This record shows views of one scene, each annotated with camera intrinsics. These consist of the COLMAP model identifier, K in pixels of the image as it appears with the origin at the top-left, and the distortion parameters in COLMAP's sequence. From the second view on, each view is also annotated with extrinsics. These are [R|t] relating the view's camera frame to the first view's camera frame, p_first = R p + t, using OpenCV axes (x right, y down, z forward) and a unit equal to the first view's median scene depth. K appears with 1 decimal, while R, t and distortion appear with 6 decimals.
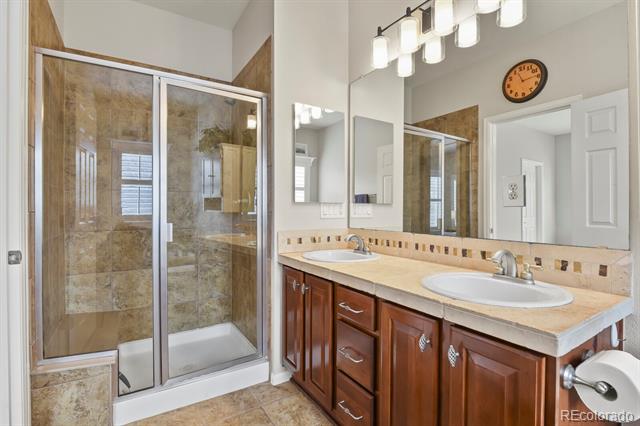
lens RADIAL K [[312.0, 0, 319.7], [0, 312.0, 209.6], [0, 0, 1]] dist [-0.009075, -0.001044]
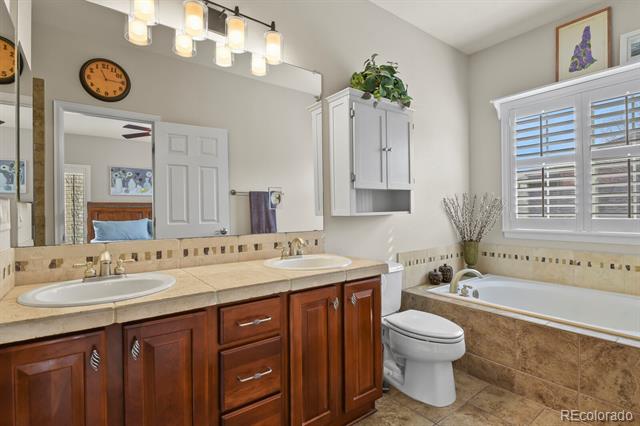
lens RADIAL K [[313.6, 0, 319.6], [0, 313.6, 214.6], [0, 0, 1]] dist [-0.000891, -0.000175]
pose [[-0.086711, -0.017920, 0.996072, -0.680725], [0.002335, 0.999832, 0.018191, -0.010987], [-0.996231, 0.003903, -0.086654, 0.721468]]
